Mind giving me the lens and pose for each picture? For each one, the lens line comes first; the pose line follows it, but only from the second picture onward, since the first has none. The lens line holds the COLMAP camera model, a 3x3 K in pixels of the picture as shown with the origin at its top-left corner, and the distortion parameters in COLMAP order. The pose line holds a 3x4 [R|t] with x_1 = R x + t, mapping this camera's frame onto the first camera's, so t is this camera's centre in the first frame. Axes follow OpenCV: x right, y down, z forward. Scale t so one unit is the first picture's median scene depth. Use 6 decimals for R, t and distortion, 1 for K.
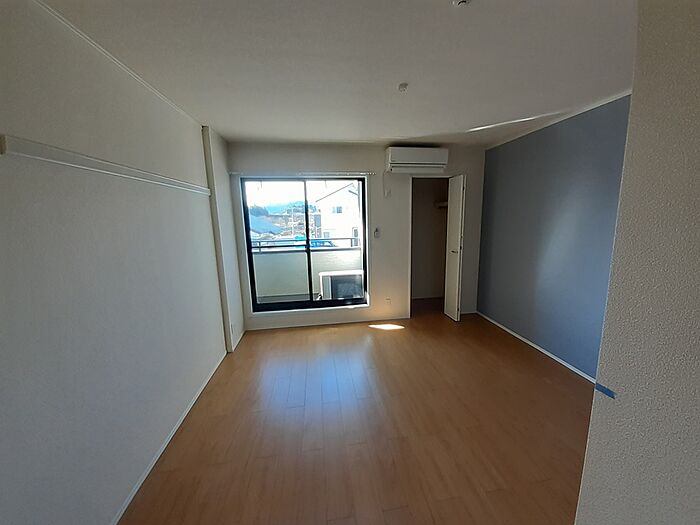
lens RADIAL K [[275.0, 0, 350.0], [0, 275.0, 262.5], [0, 0, 1]] dist [0.000289, 0.000035]
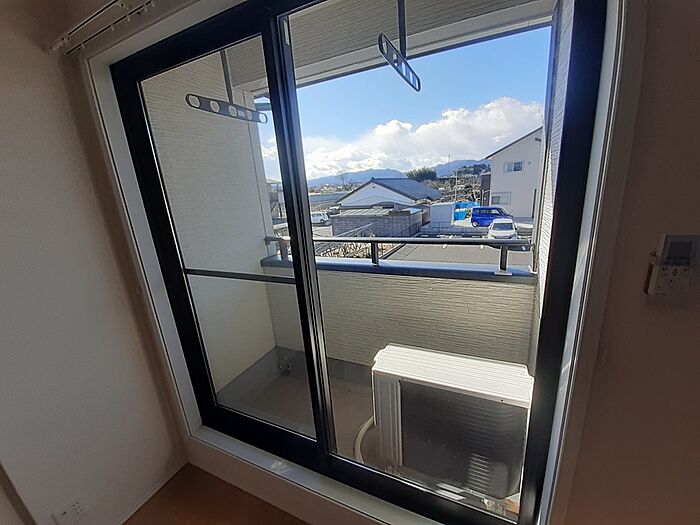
lens RADIAL K [[279.9, 0, 350.0], [0, 279.9, 262.5], [0, 0, 1]] dist [0.000454, 0.000027]
pose [[0.843935, 0.101499, -0.526755, 0.026382], [-0.037672, 0.990726, 0.130545, -0.098916], [0.535121, -0.090327, 0.839933, 0.626713]]
